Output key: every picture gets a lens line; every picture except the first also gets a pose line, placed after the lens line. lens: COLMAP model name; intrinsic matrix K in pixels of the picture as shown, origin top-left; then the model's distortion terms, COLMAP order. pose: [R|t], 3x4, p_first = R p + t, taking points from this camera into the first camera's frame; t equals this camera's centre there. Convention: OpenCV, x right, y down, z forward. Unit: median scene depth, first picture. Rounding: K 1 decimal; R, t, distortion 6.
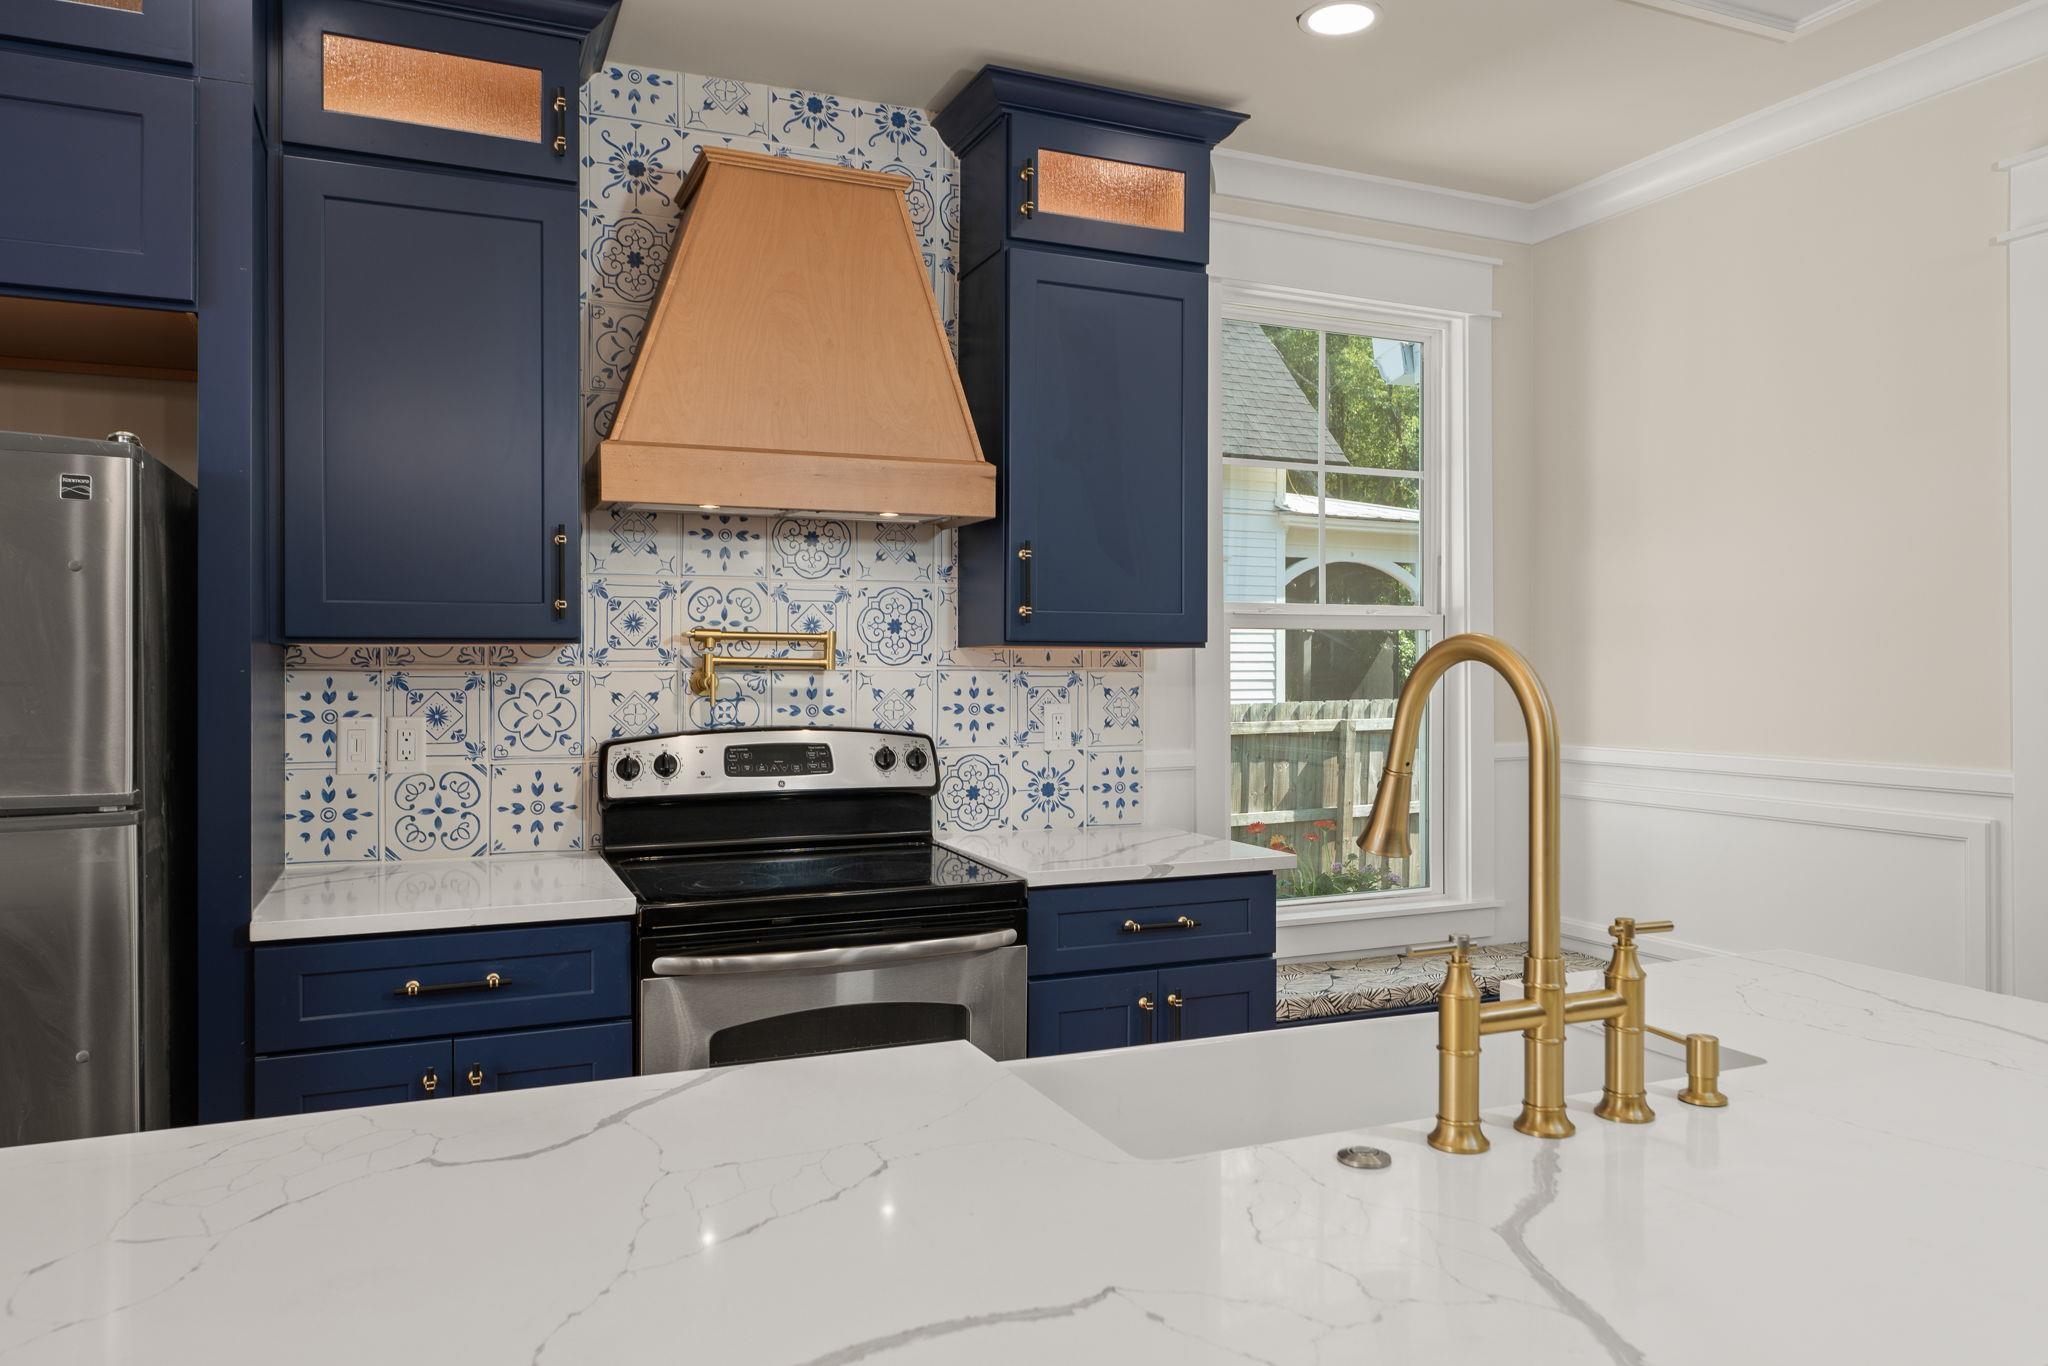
lens RADIAL K [[1408.7, 0, 1038.0], [0, 1408.7, 665.4], [0, 0, 1]] dist [0.003678, 0.000438]
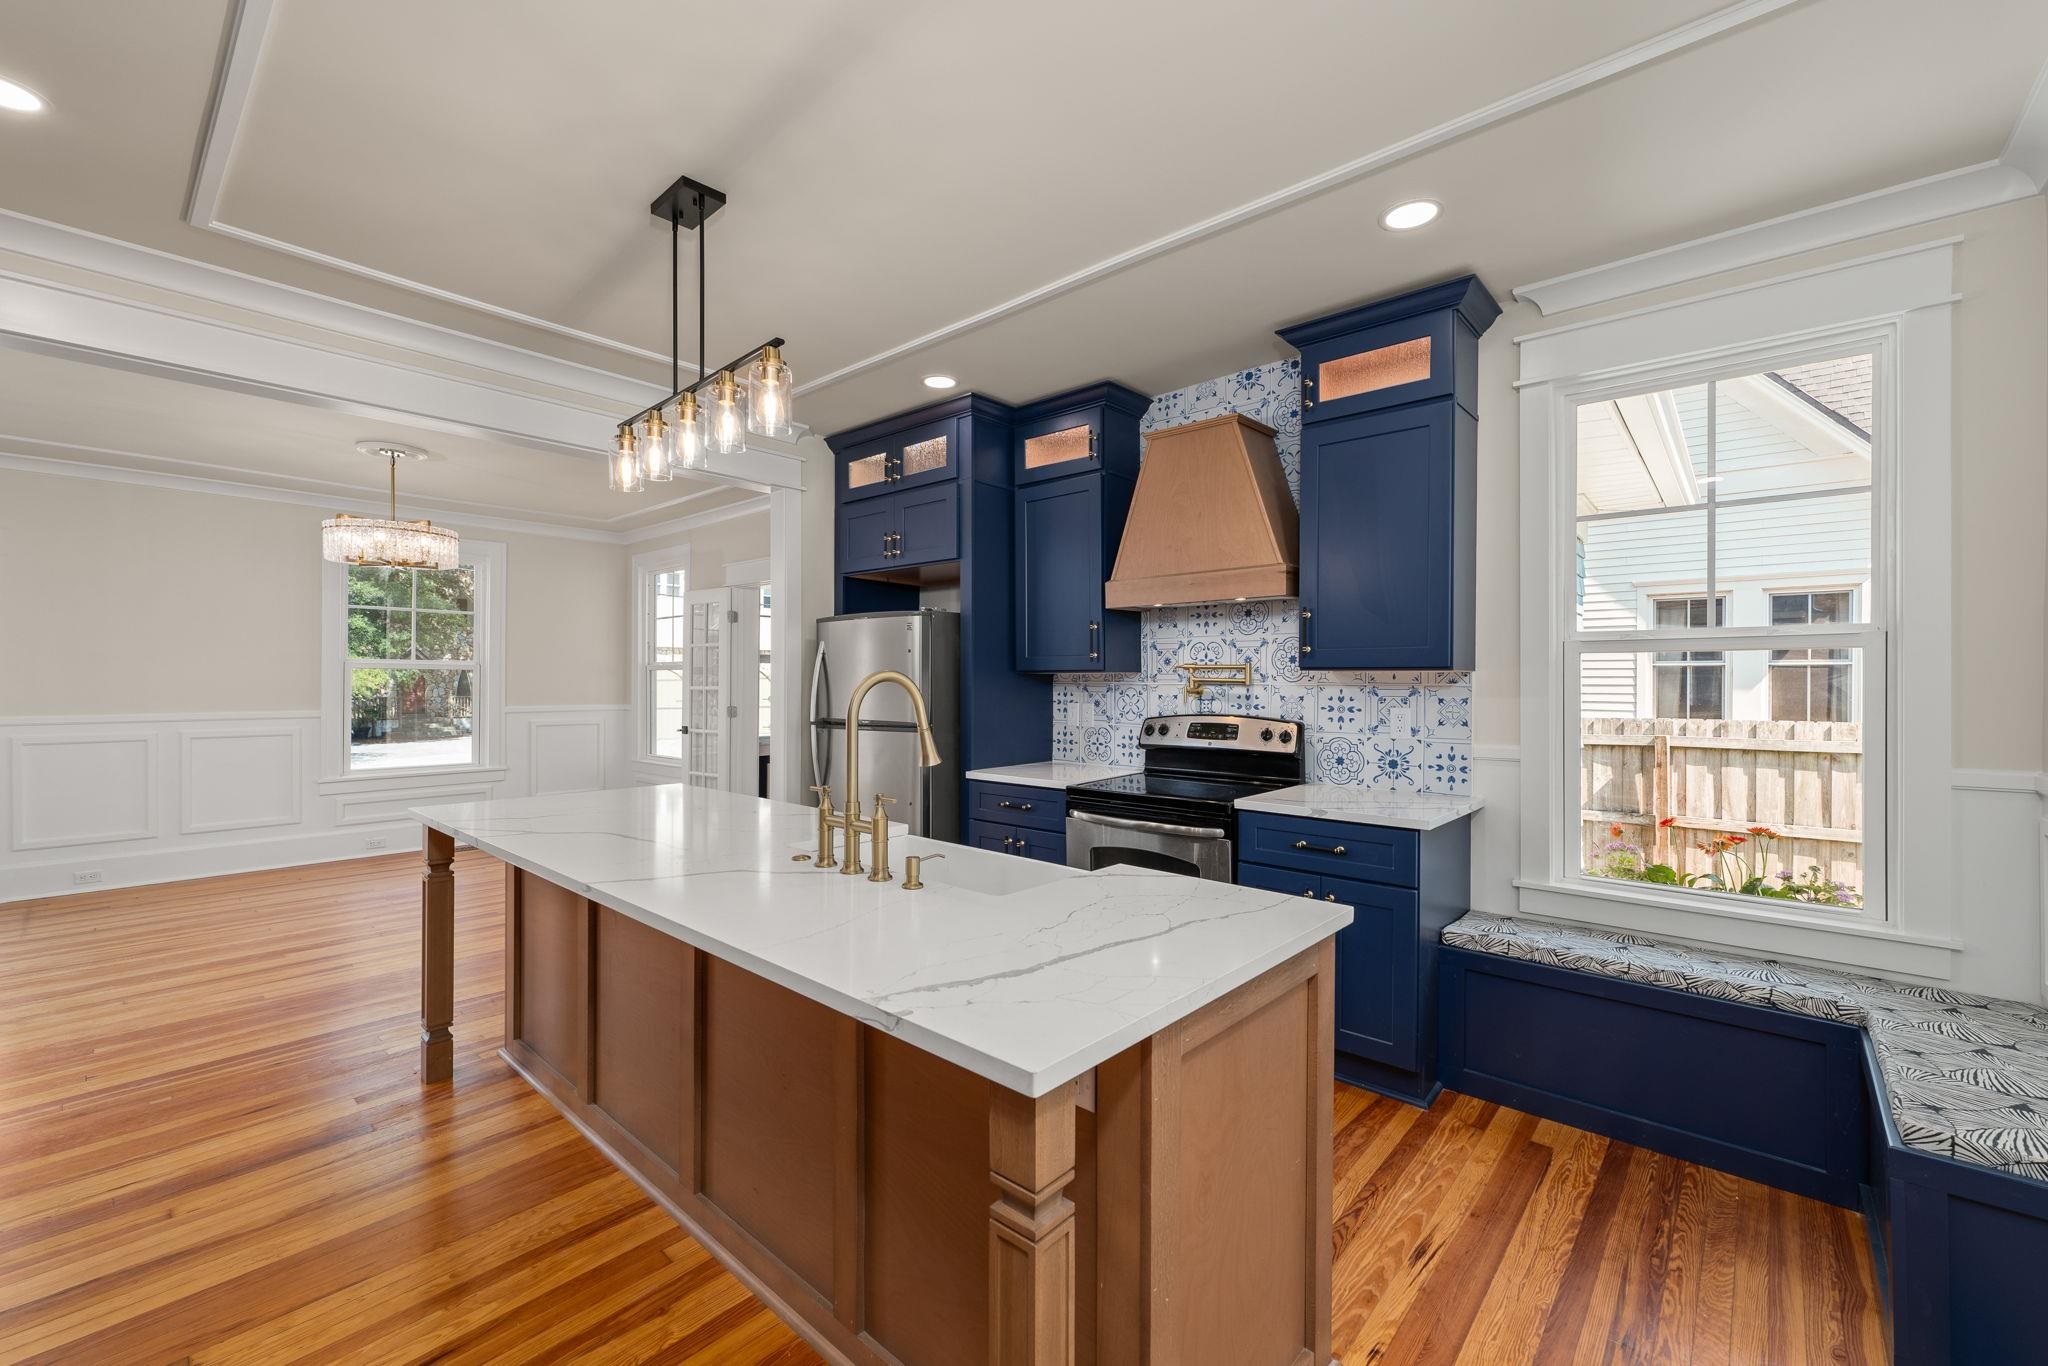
lens RADIAL K [[824.0, 0, 1038.3], [0, 824.0, 692.5], [0, 0, 1]] dist [0.002786, 0.000276]
pose [[0.421863, 0.012096, -0.906579, 0.708592], [-0.003756, 0.999926, 0.011594, 0.002106], [0.906652, -0.001486, 0.421877, 0.301087]]
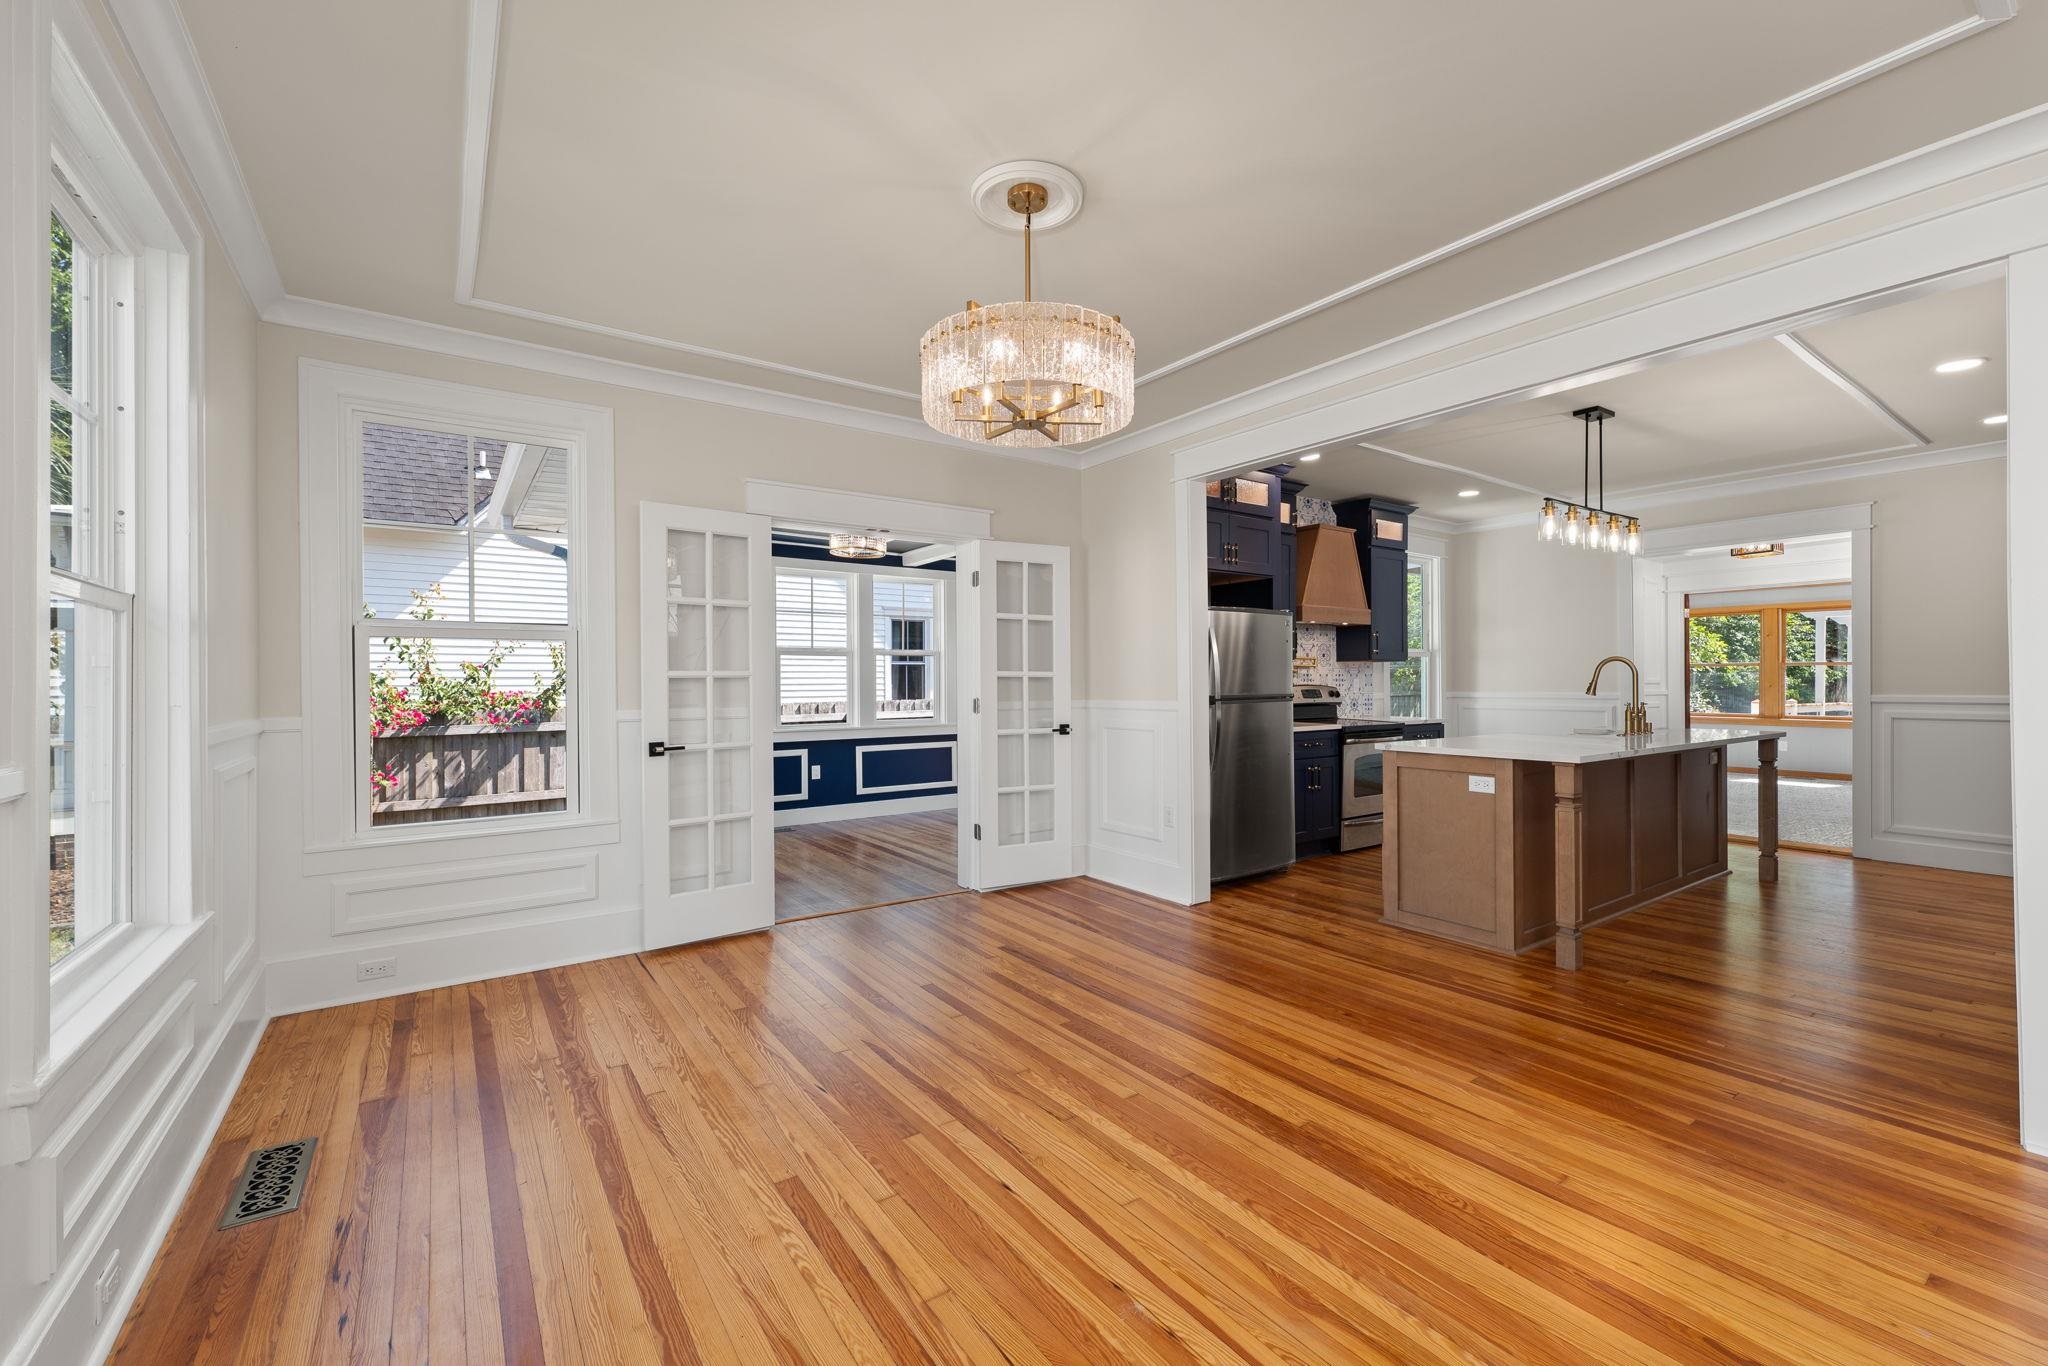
lens RADIAL K [[824.0, 0, 1008.6], [0, 824.0, 684.5], [0, 0, 1]] dist [0.002786, 0.000276]
pose [[0.984888, -0.007460, 0.173032, -1.229344], [0.006950, 0.999970, 0.003555, 0.030658], [-0.173053, -0.002298, 0.984910, -0.839998]]
